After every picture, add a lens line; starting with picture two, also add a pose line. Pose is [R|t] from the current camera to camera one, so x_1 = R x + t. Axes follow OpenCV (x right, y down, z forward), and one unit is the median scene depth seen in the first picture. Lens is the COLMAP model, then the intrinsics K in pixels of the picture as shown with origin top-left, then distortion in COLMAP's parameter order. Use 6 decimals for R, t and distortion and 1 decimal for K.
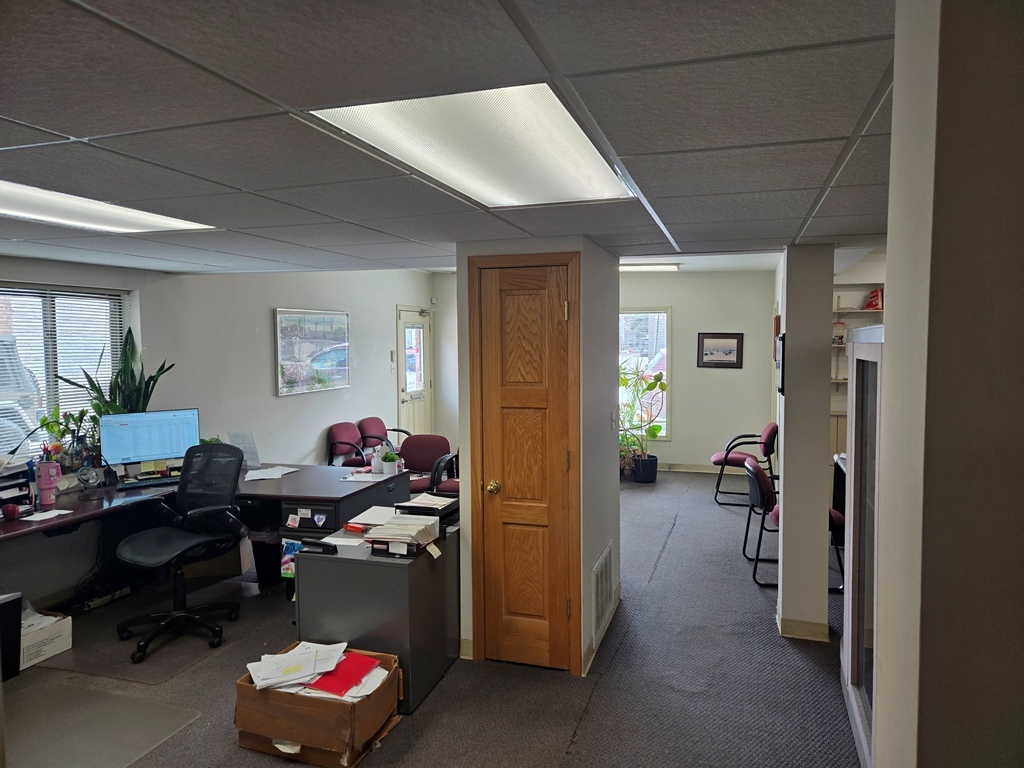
lens RADIAL K [[693.0, 0, 514.0], [0, 693.0, 382.2], [0, 0, 1]] dist [-0.003503, -0.001527]
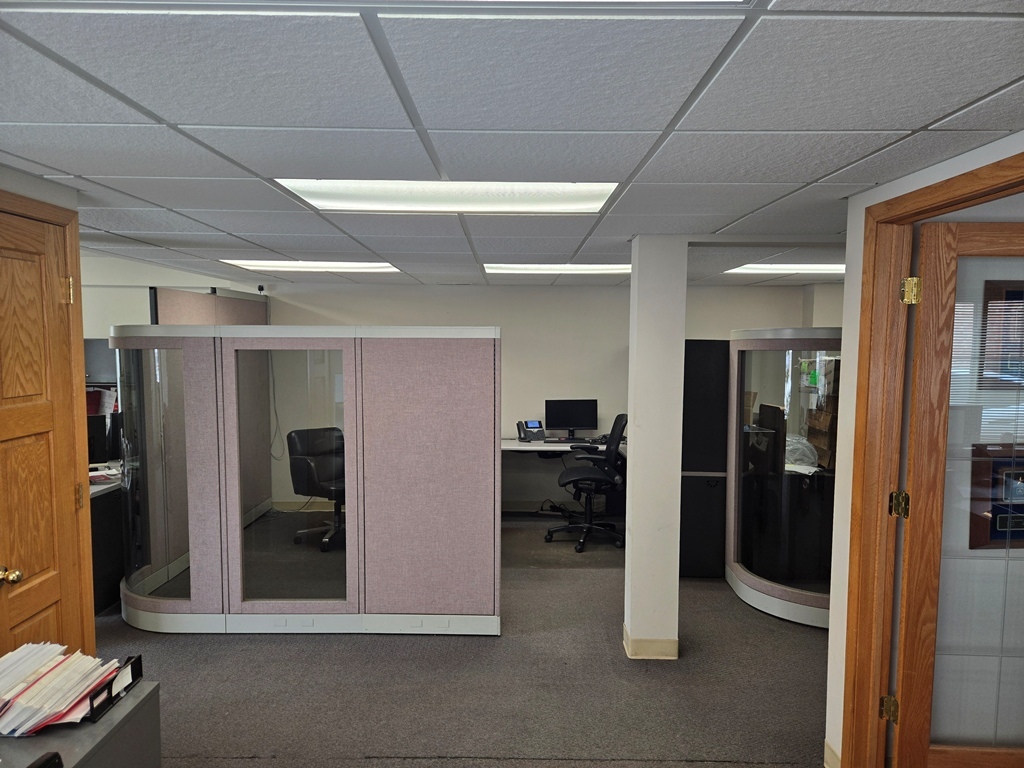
lens RADIAL K [[693.0, 0, 512.7], [0, 693.0, 389.5], [0, 0, 1]] dist [-0.003503, -0.001527]
pose [[-0.302621, -0.066850, 0.950764, -0.730589], [0.049184, 0.995113, 0.085624, -0.038554], [-0.951841, 0.072674, -0.297854, 0.760787]]
